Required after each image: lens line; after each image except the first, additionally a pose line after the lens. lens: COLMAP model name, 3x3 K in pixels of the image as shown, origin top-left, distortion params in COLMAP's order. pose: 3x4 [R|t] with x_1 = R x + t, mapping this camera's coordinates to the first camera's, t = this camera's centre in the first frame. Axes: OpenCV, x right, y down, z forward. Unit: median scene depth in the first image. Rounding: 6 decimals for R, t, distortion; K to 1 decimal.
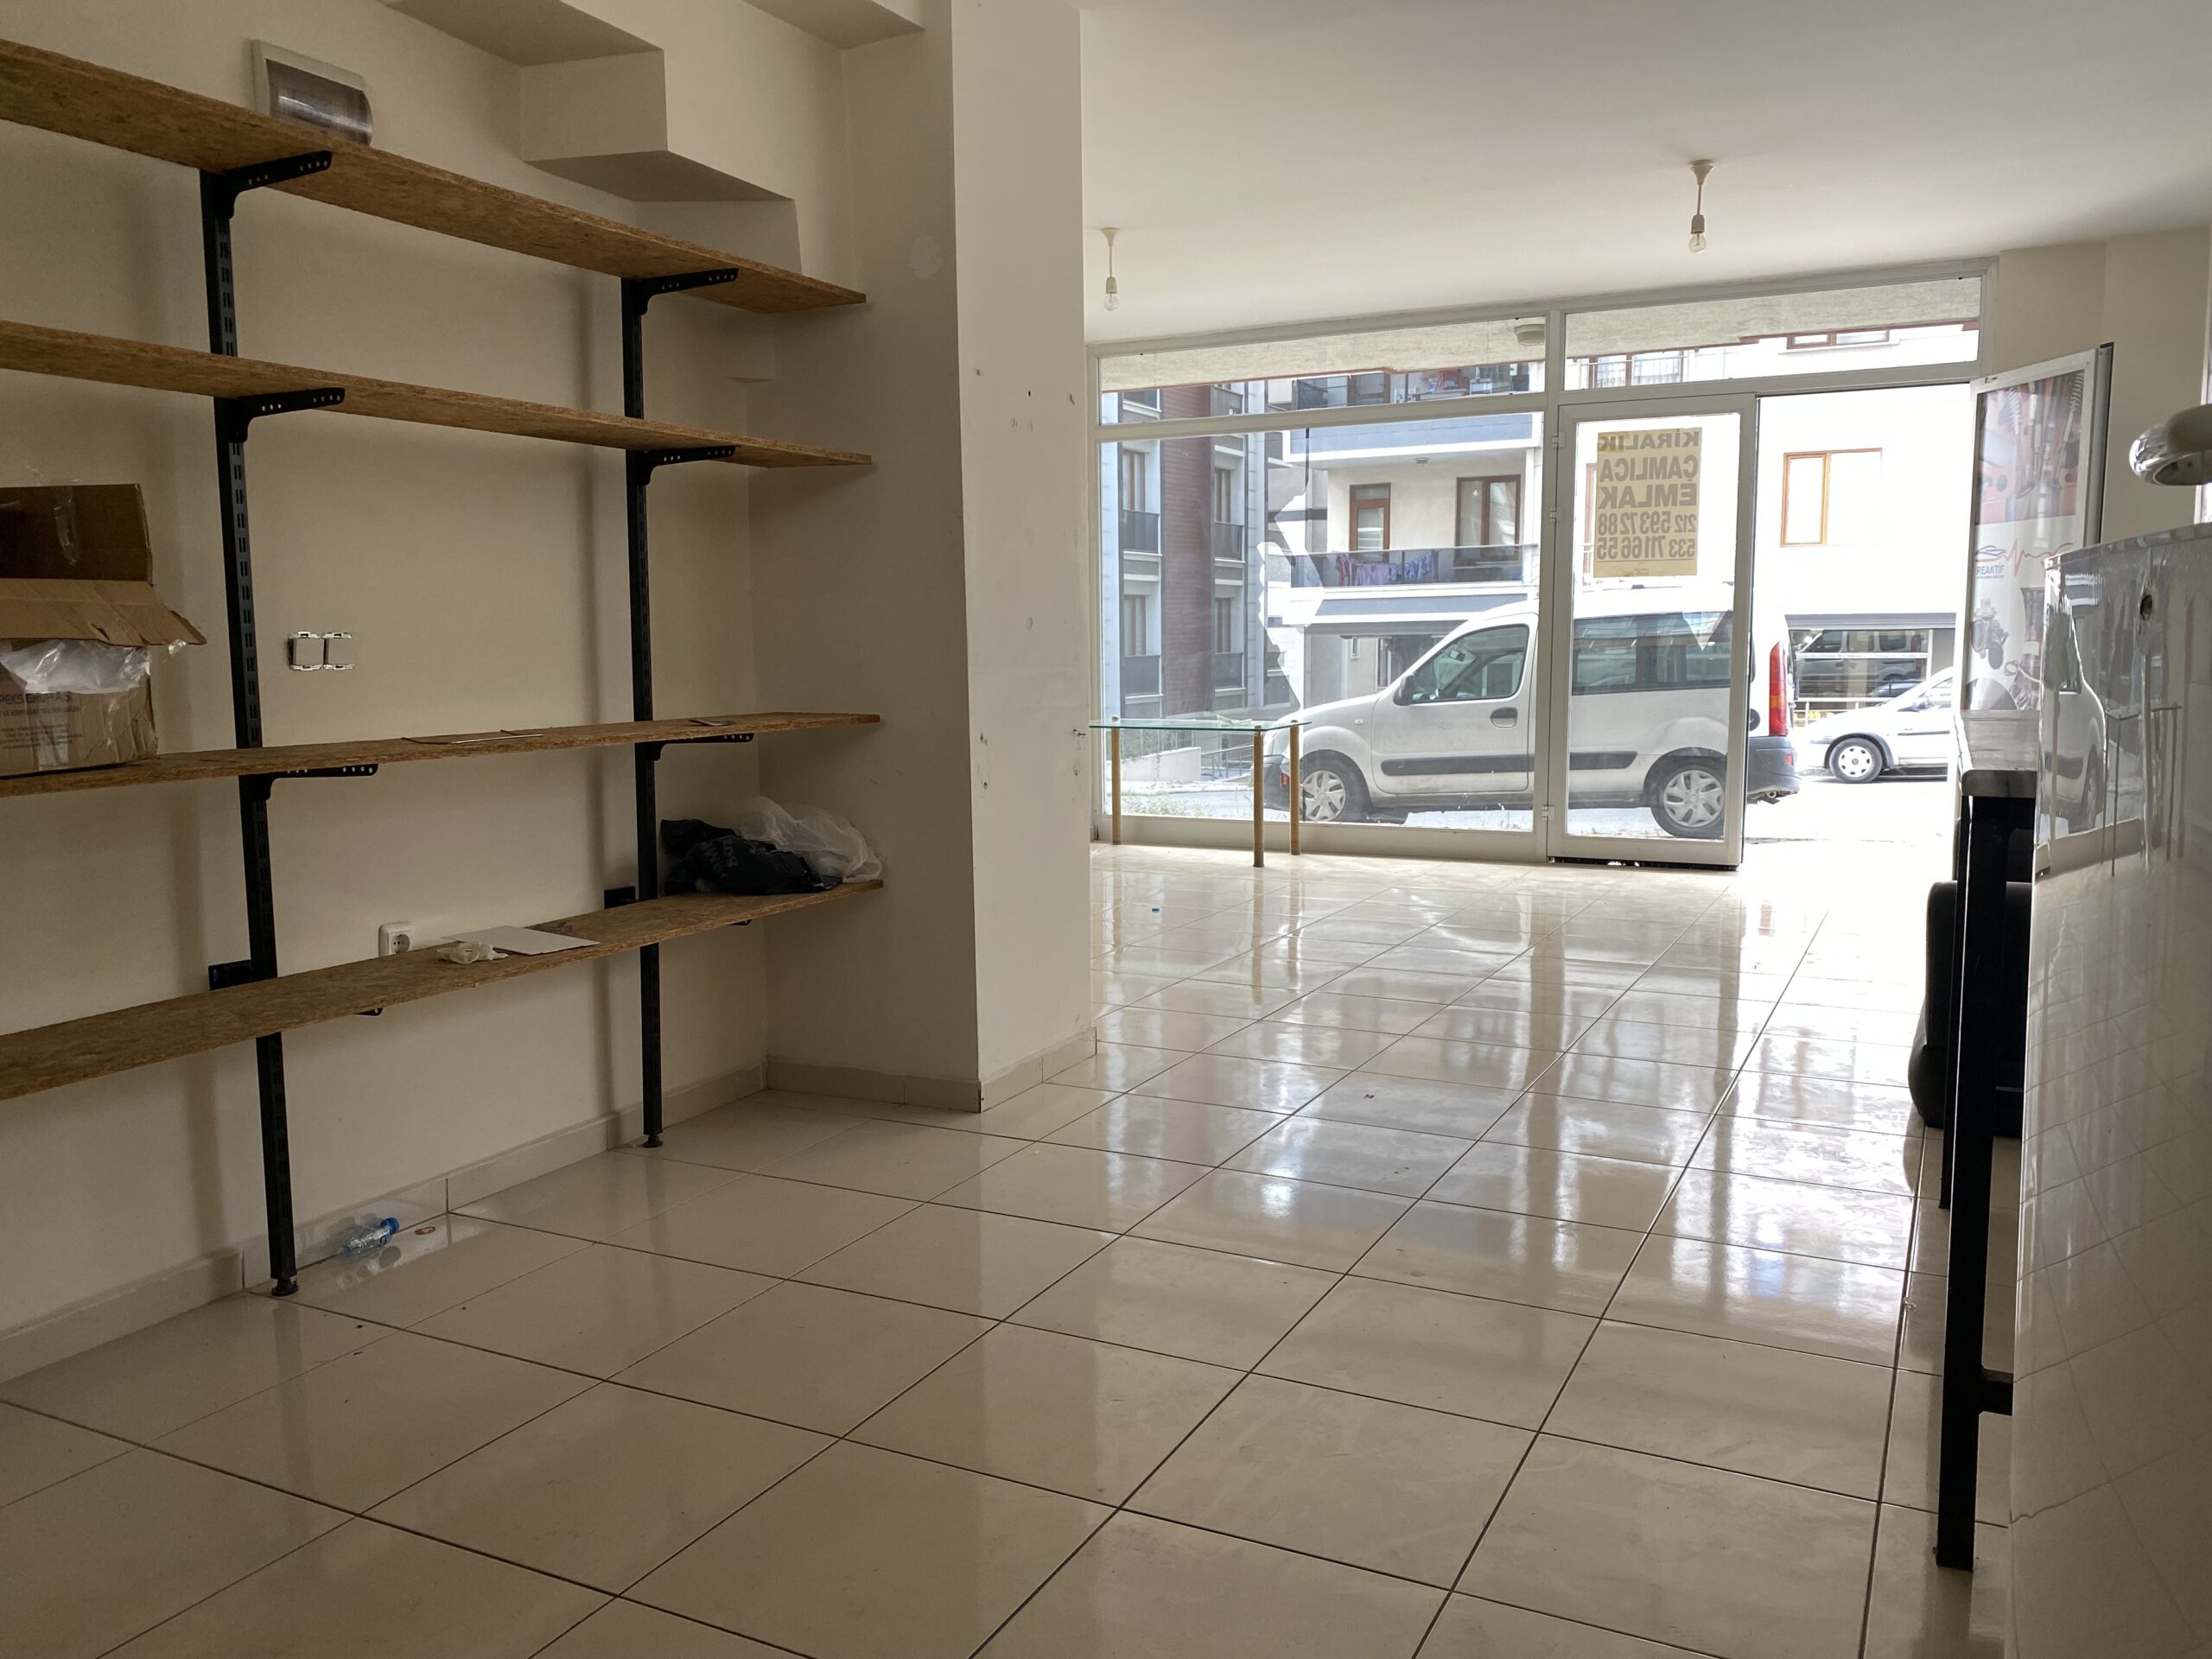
lens RADIAL K [[1707.0, 0, 1106.0], [0, 1707.0, 829.5], [0, 0, 1]] dist [-0.001686, -0.001355]
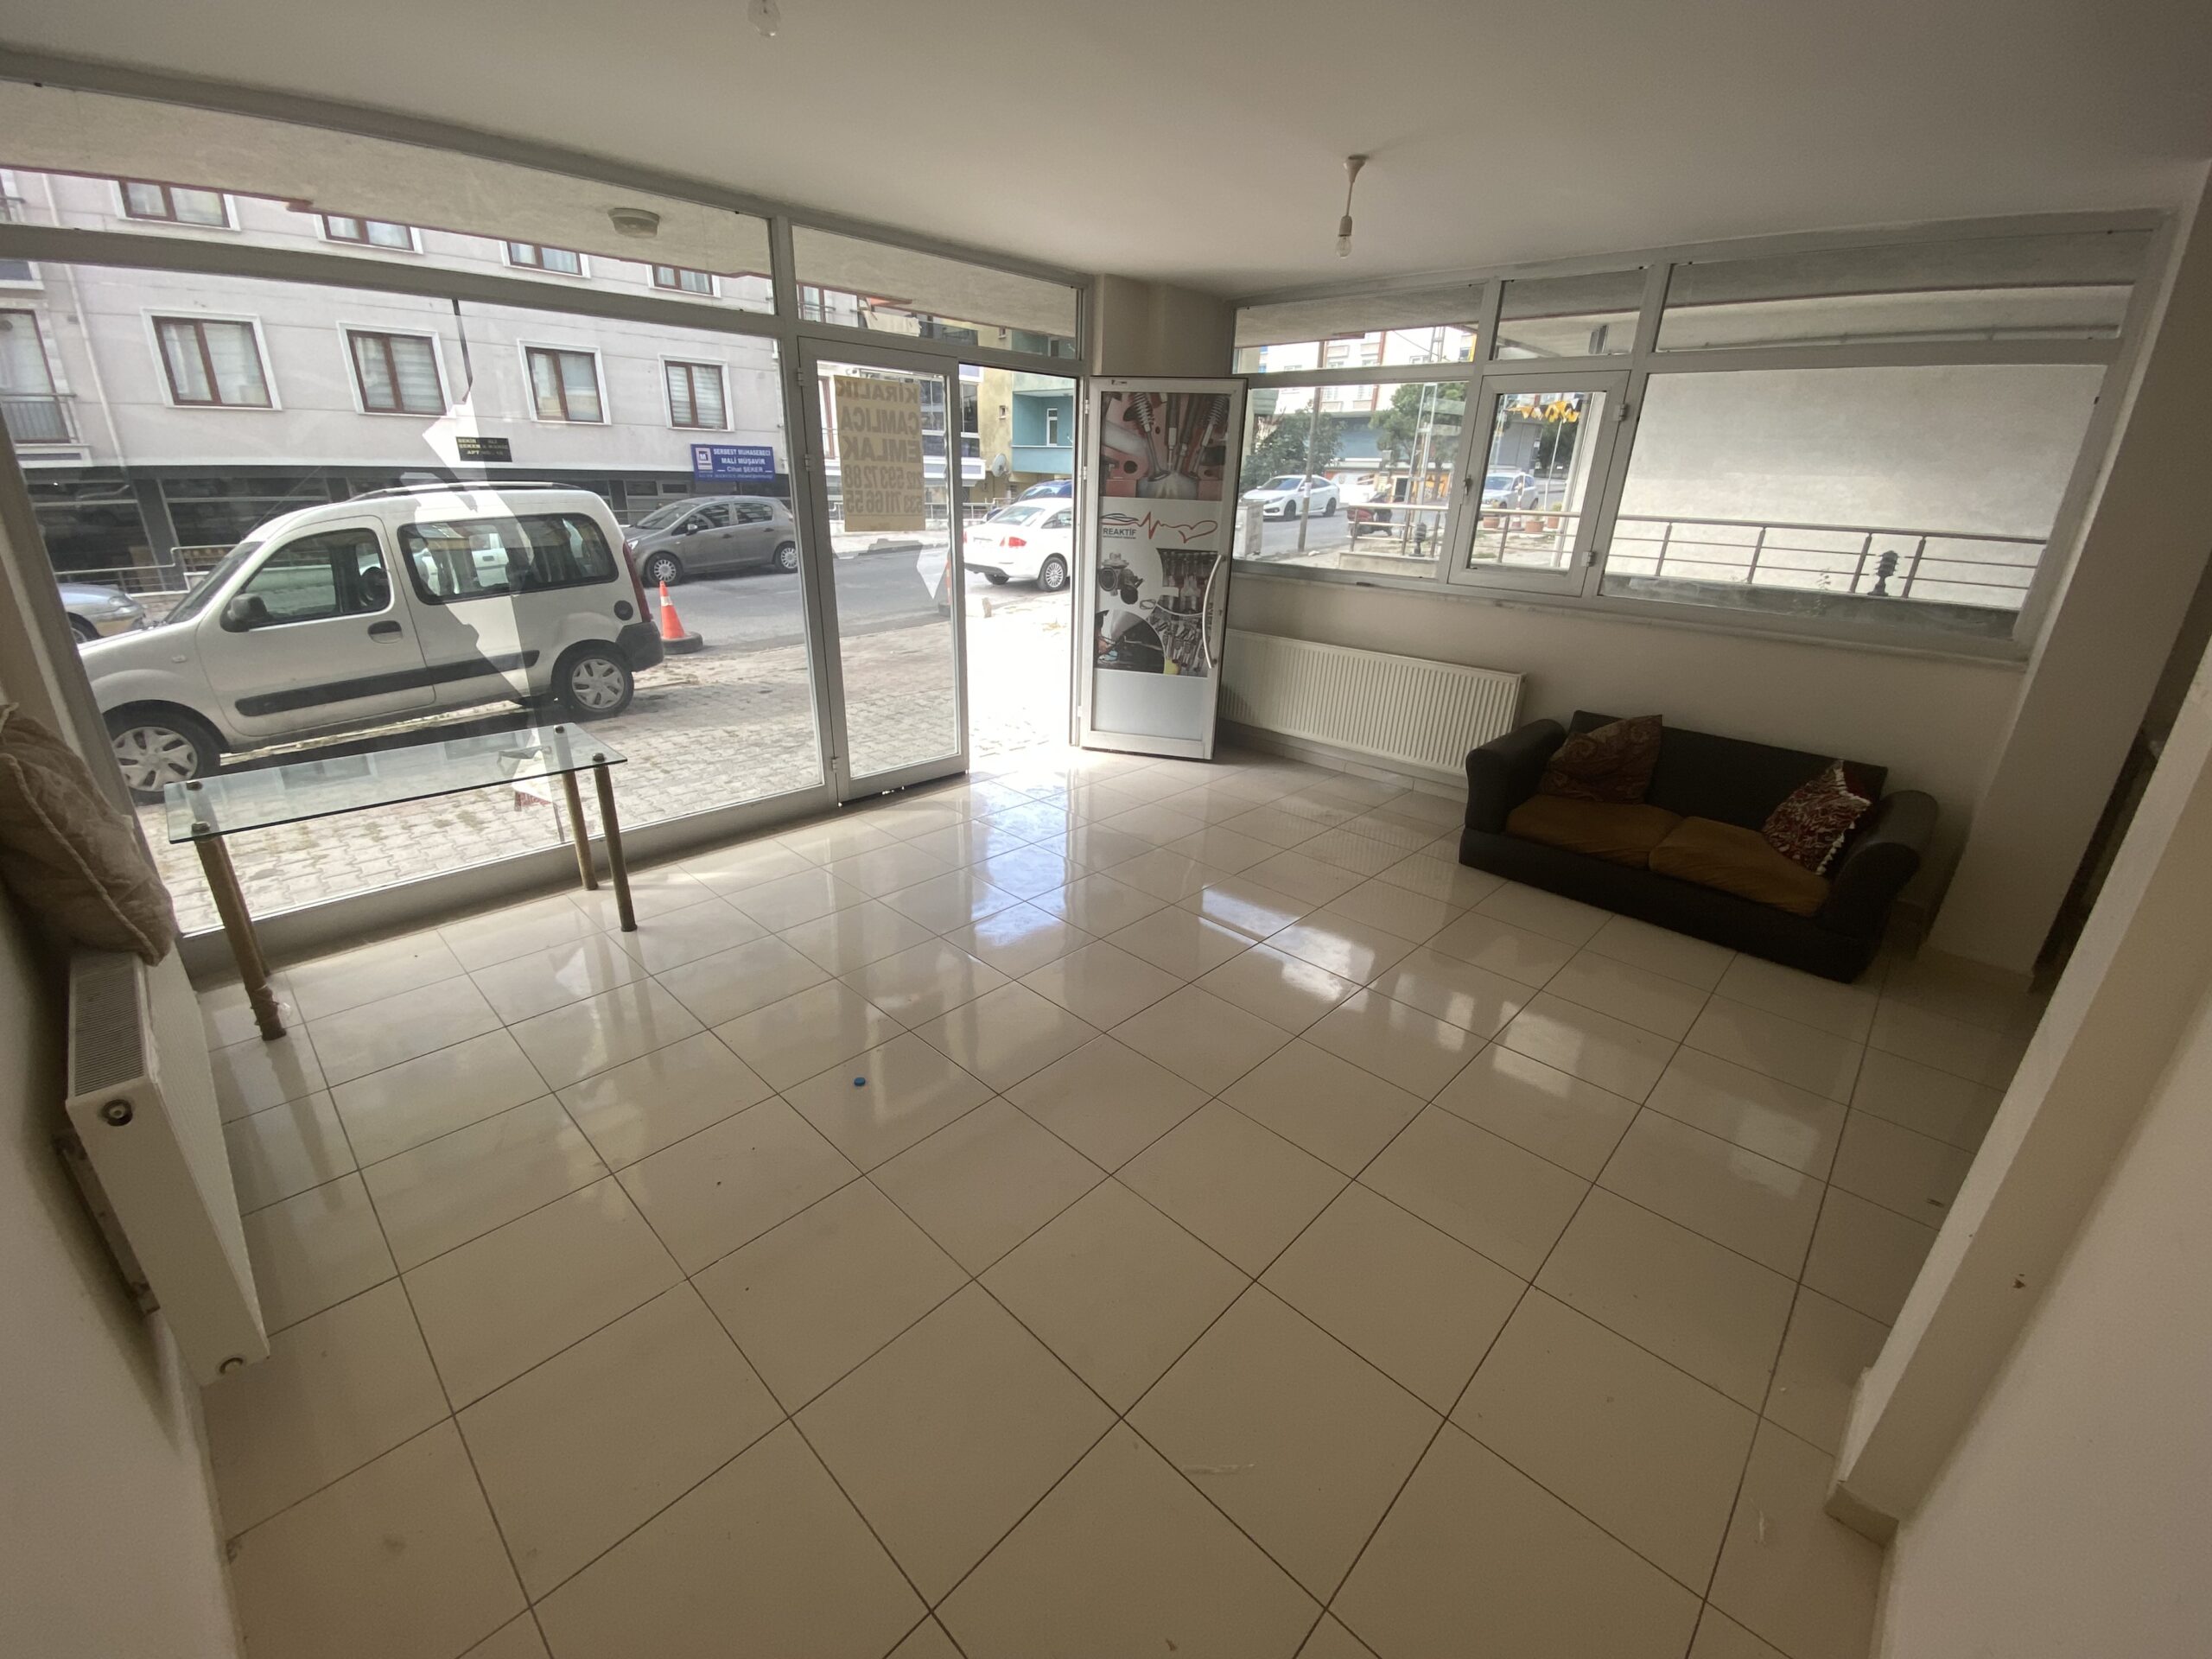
lens RADIAL K [[904.3, 0, 1106.0], [0, 904.3, 829.5], [0, 0, 1]] dist [0.002286, -0.000107]
pose [[0.287161, -0.332179, 0.898441, -0.211962], [0.070535, 0.942731, 0.326010, -0.147562], [-0.955282, -0.030245, 0.294146, 0.701754]]
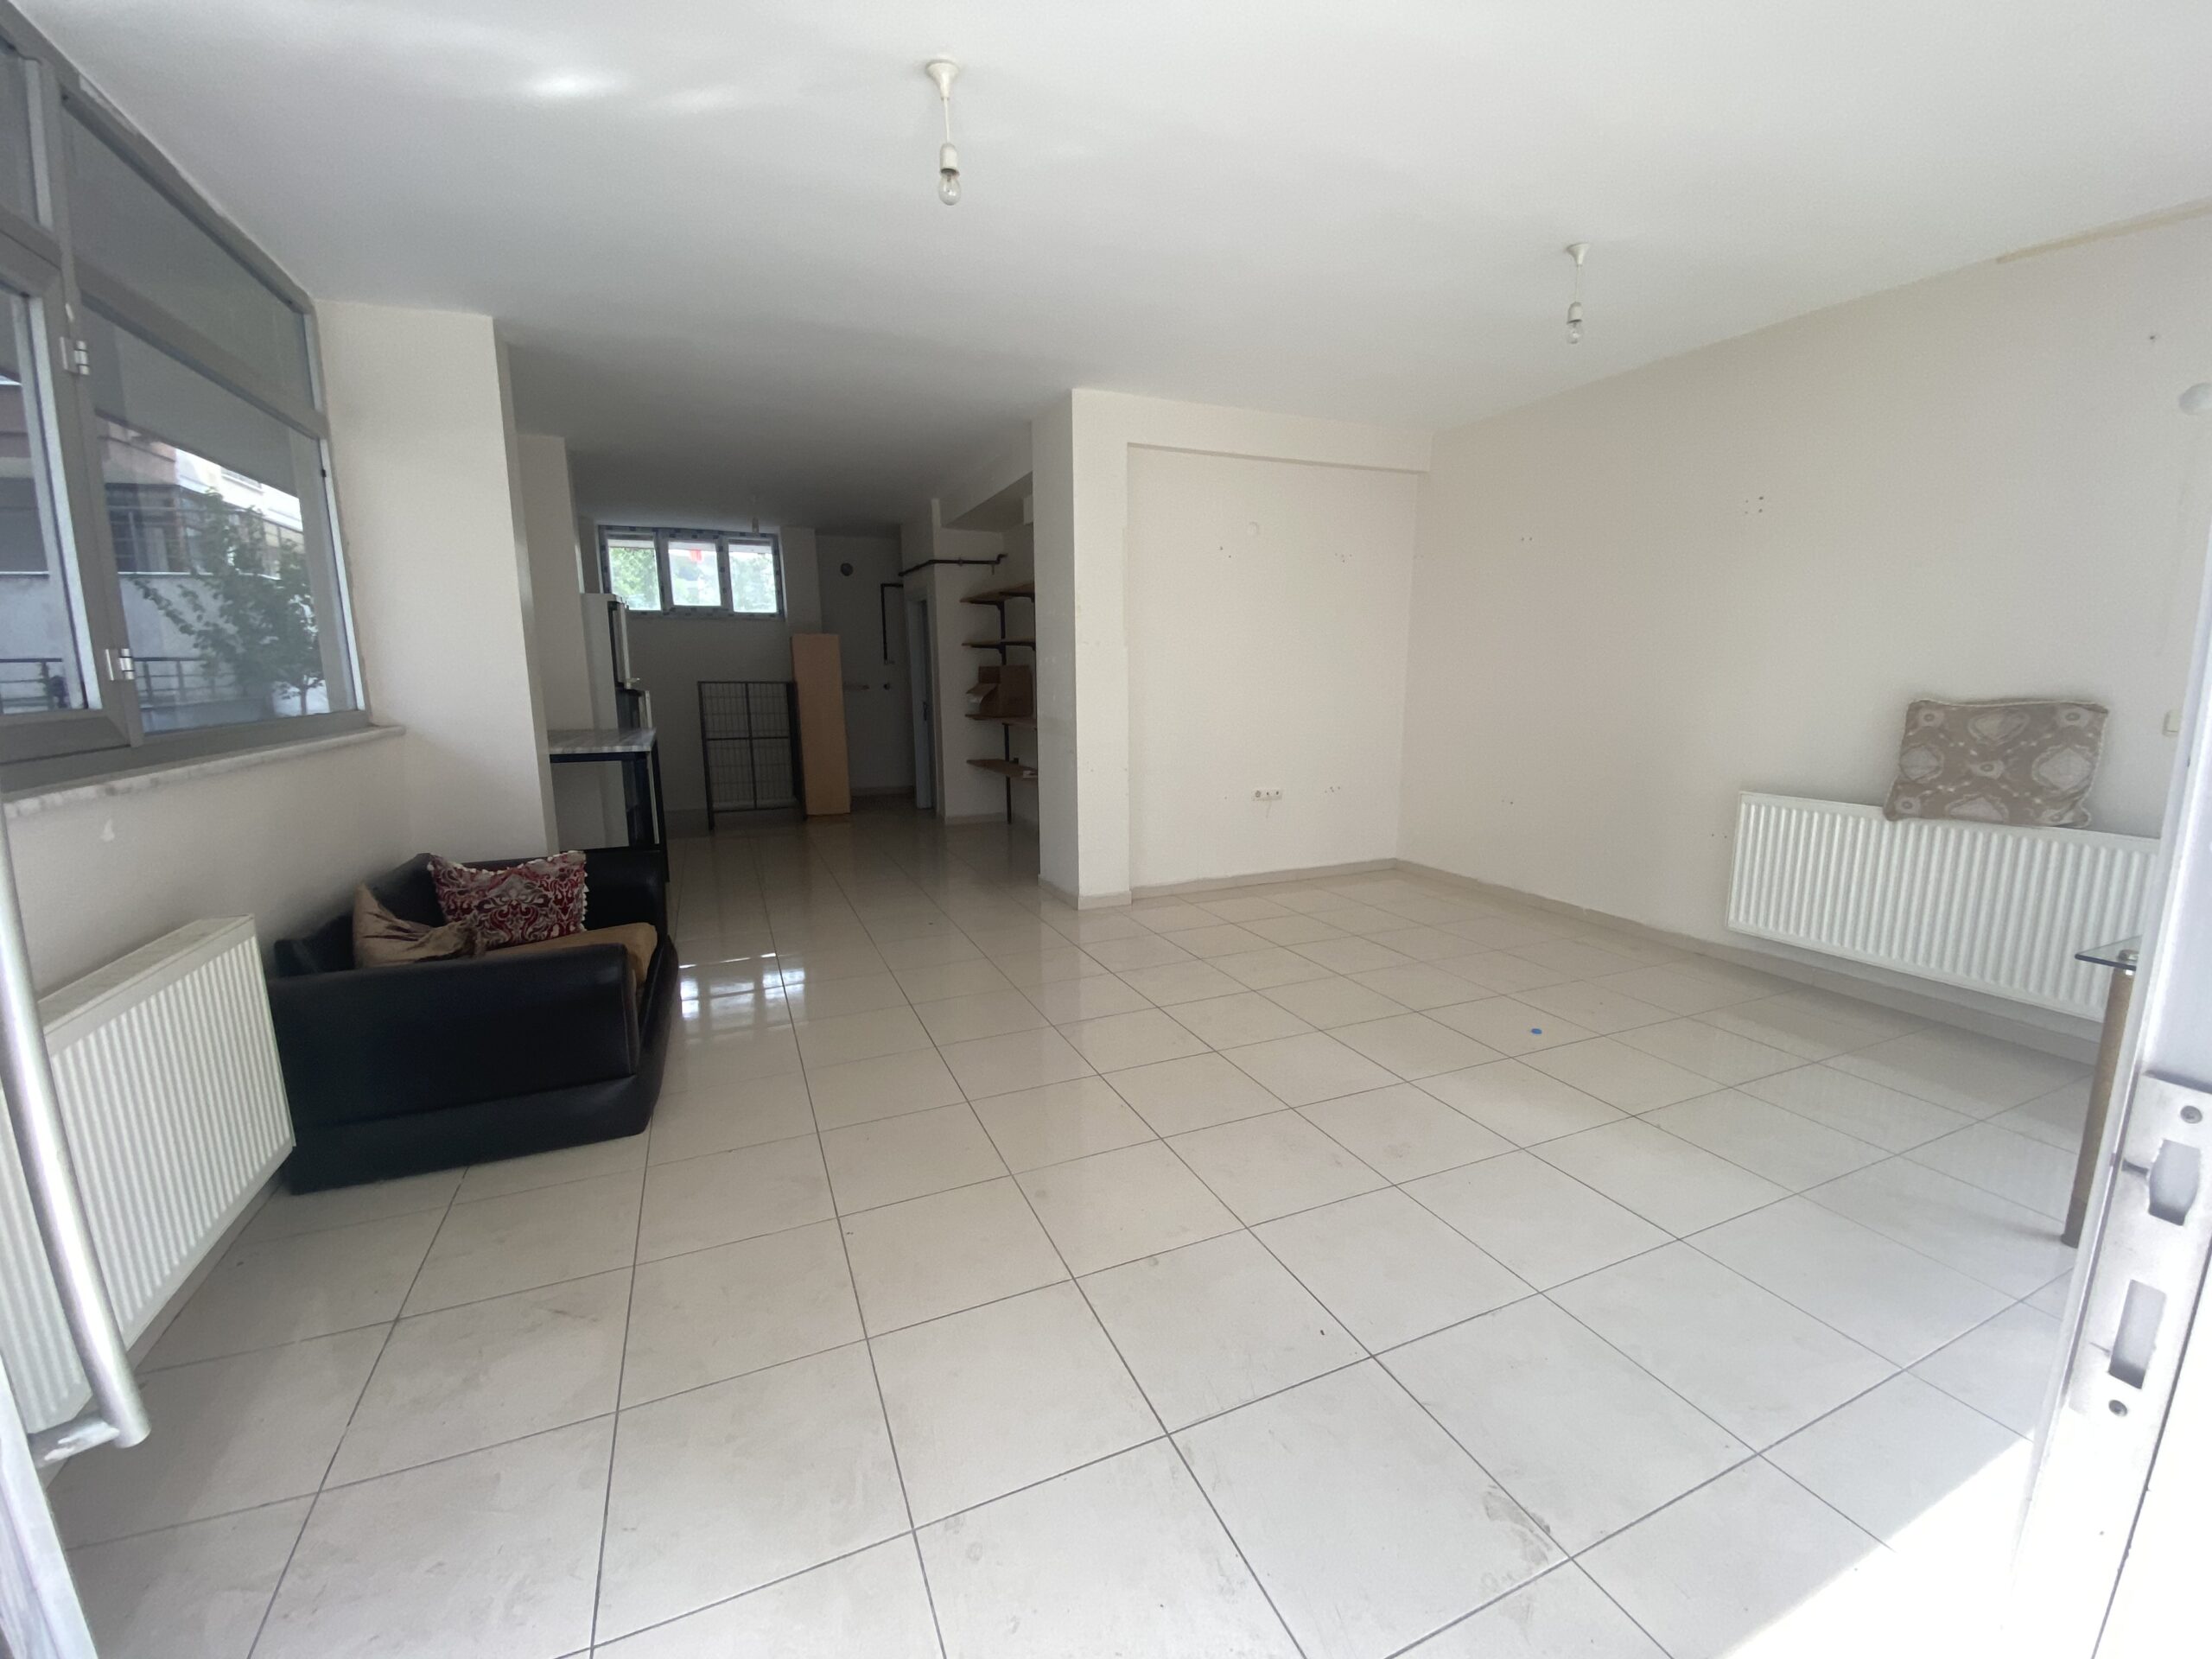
lens RADIAL K [[904.3, 0, 1106.0], [0, 904.3, 829.5], [0, 0, 1]] dist [0.002286, -0.000107]
pose [[-0.634274, 0.150122, -0.758393, 0.460402], [-0.076250, 0.964036, 0.254600, -0.139250], [0.769339, 0.219313, -0.600016, 0.958358]]
